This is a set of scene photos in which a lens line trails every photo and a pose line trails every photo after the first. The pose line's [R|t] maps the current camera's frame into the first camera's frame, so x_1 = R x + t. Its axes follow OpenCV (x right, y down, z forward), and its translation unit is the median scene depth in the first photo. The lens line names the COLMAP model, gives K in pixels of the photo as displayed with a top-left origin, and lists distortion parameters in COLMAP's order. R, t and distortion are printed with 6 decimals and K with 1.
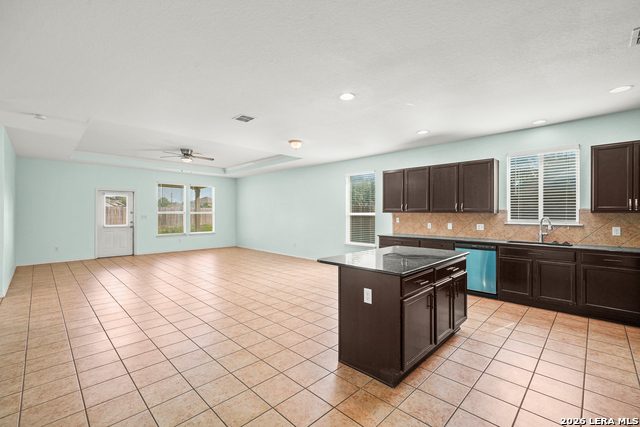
lens RADIAL K [[272.9, 0, 324.3], [0, 272.9, 213.3], [0, 0, 1]] dist [0.012044, 0.000325]
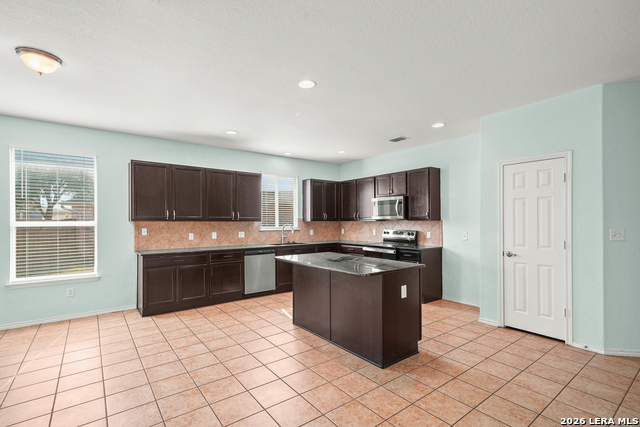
lens RADIAL K [[296.0, 0, 314.3], [0, 296.0, 219.0], [0, 0, 1]] dist [0.010772, 0.002115]
pose [[0.163152, 0.006786, 0.986578, -0.552731], [0.003723, 0.999965, -0.007494, -0.001104], [-0.986594, 0.004895, 0.163121, 0.554254]]
